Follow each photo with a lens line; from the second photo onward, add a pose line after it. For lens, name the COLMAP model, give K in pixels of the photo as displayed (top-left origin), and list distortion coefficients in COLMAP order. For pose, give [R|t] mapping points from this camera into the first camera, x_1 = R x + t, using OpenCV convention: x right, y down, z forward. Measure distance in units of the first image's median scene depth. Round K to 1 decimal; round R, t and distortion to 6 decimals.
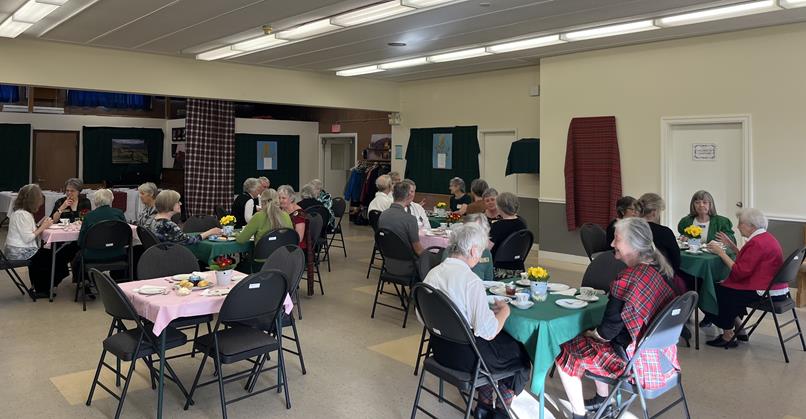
lens RADIAL K [[599.3, 0, 403.0], [0, 599.3, 209.5], [0, 0, 1]] dist [-0.005240, -0.002209]
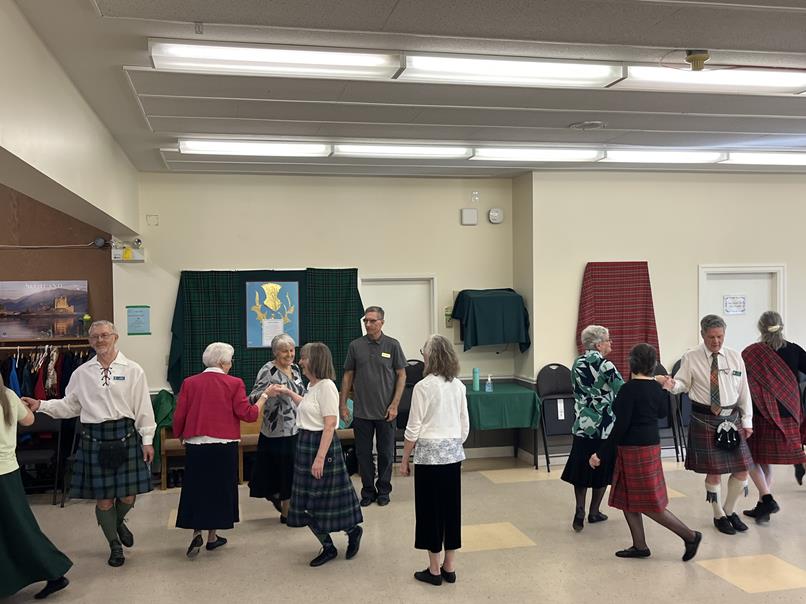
lens RADIAL K [[816.0, 0, 403.0], [0, 816.0, 302.0], [0, 0, 1]] dist [-0.008799, -0.019955]
pose [[0.489808, -0.032640, 0.871219, -0.663238], [0.101709, 0.994615, -0.019919, -0.109957], [-0.865877, 0.098368, 0.490490, 0.728206]]
